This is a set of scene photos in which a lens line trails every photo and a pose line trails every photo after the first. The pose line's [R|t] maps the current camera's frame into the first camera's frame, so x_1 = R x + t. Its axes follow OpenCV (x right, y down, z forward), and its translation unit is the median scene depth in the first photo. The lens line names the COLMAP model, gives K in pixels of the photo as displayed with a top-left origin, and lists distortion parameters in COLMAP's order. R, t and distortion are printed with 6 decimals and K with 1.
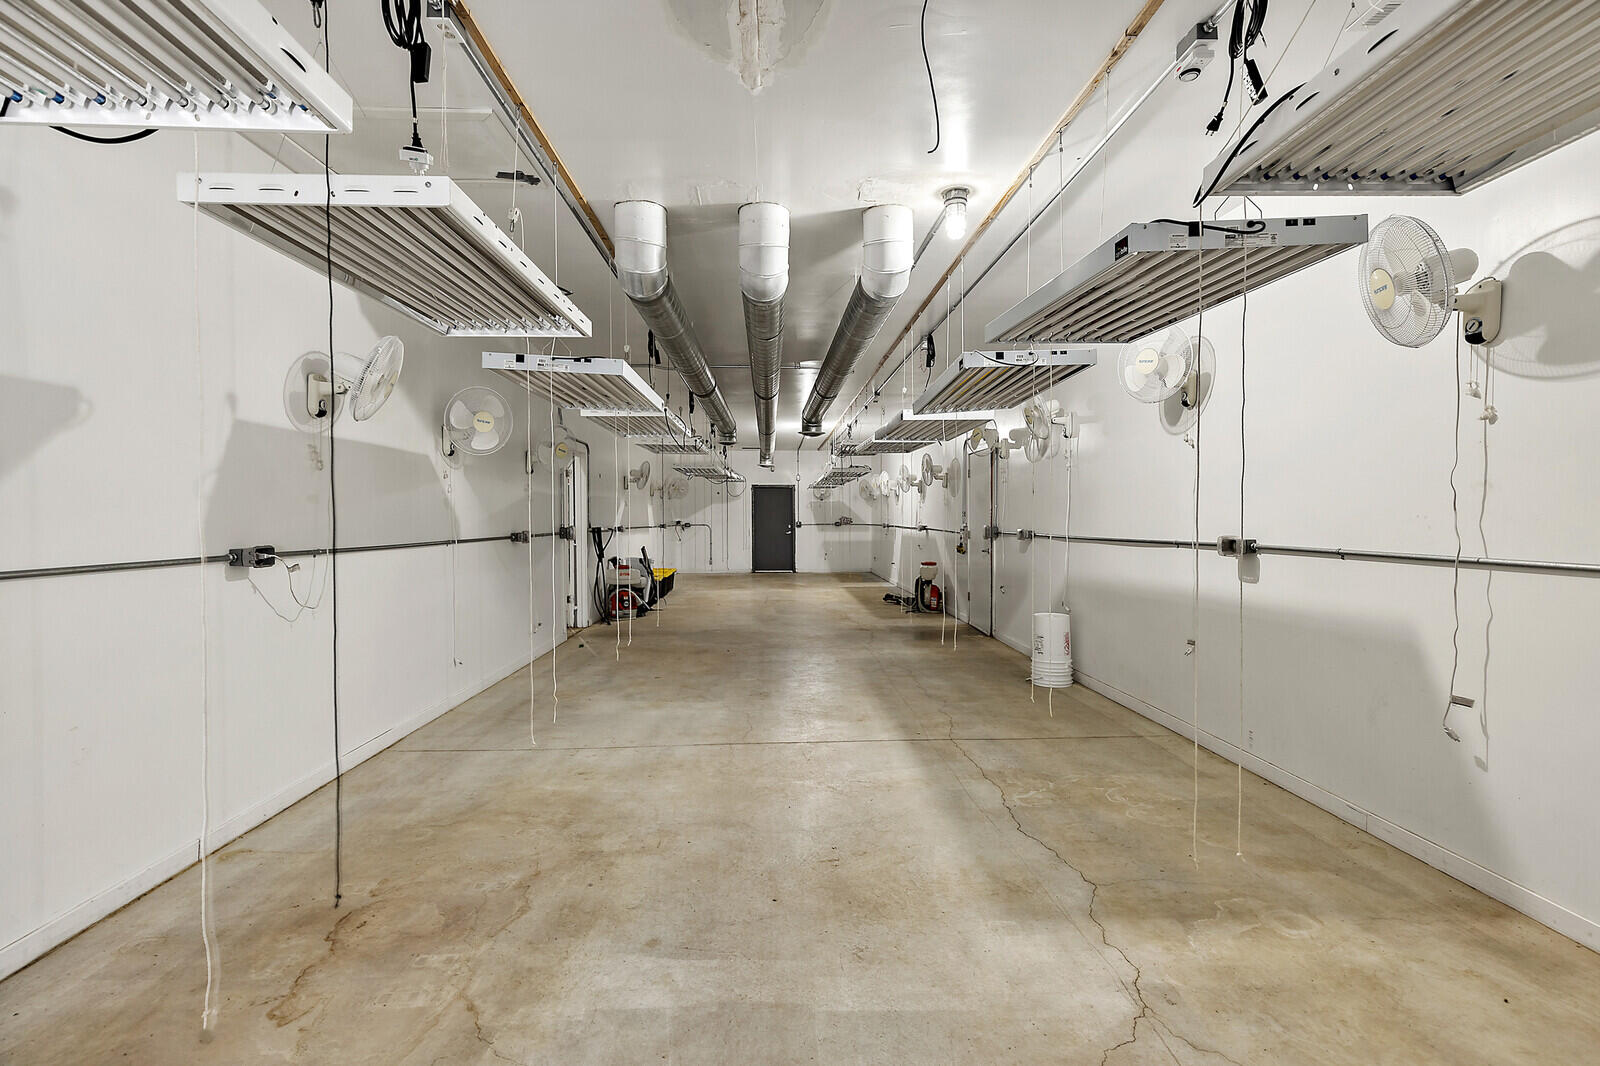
lens RADIAL K [[730.1, 0, 793.1], [0, 730.1, 532.9], [0, 0, 1]] dist [0.004122, -0.000022]
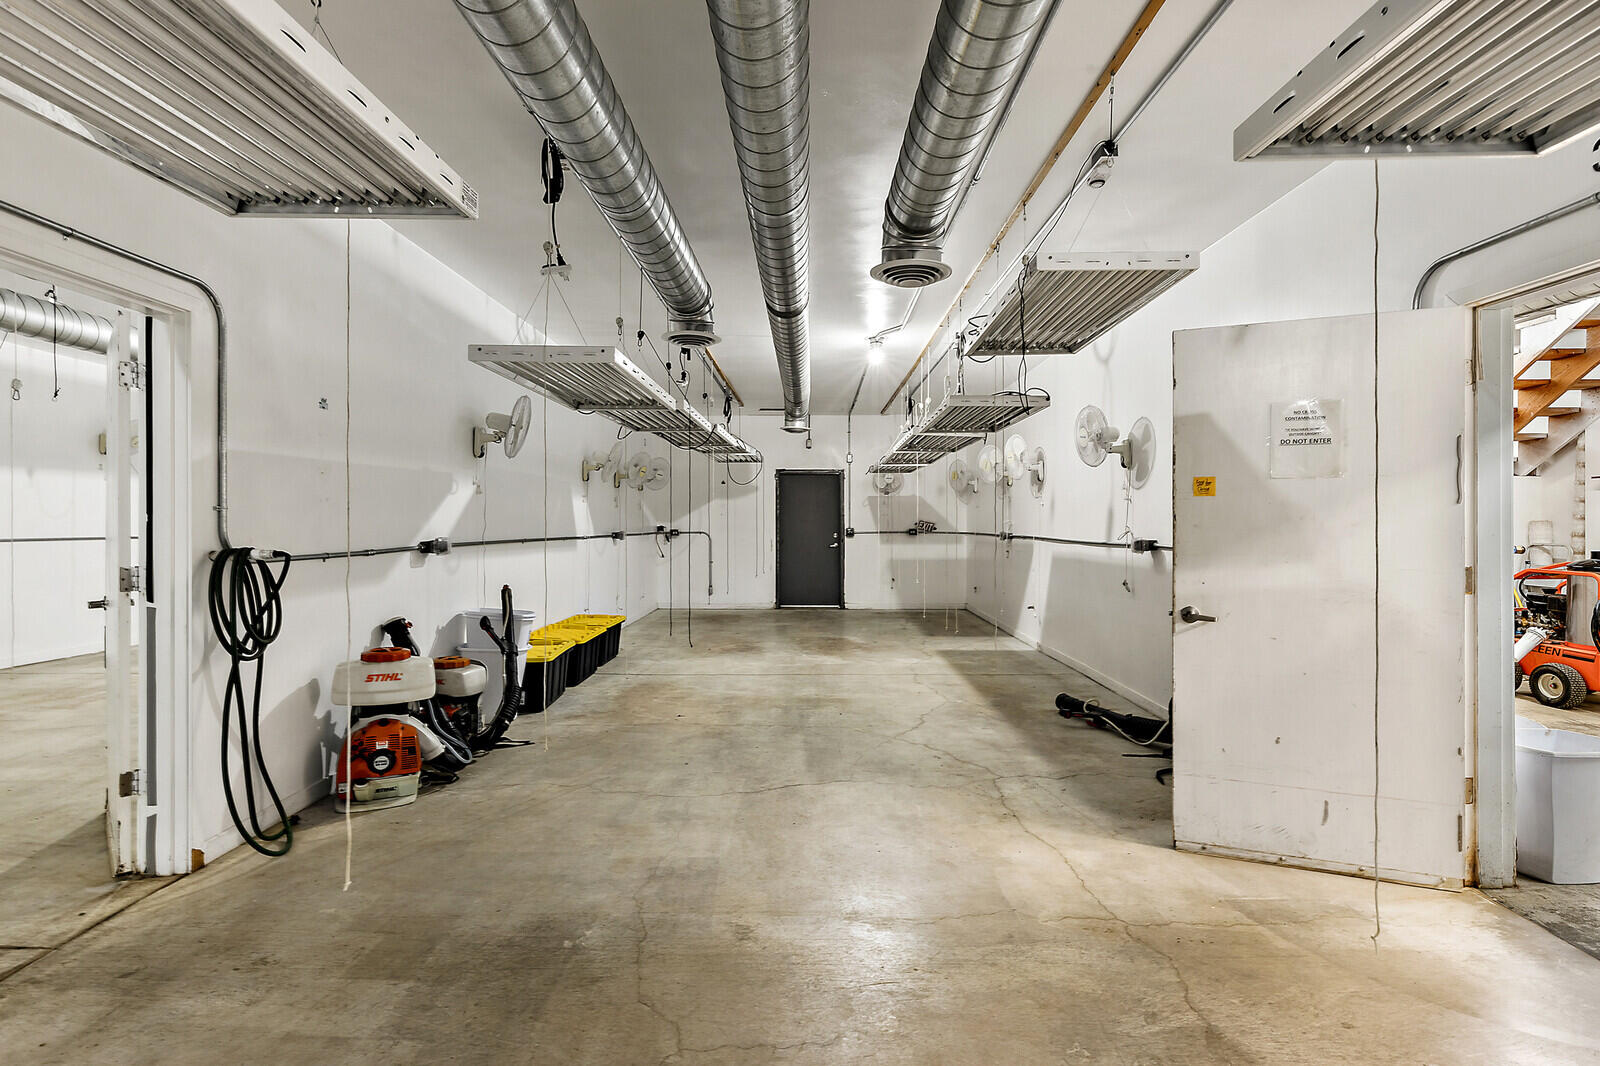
lens RADIAL K [[730.1, 0, 799.2], [0, 730.1, 524.1], [0, 0, 1]] dist [0.004122, -0.000022]
pose [[0.998820, 0.003059, -0.048473, -0.005668], [-0.003939, 0.999829, -0.018071, -0.007351], [0.048410, 0.018241, 0.998661, 0.383507]]
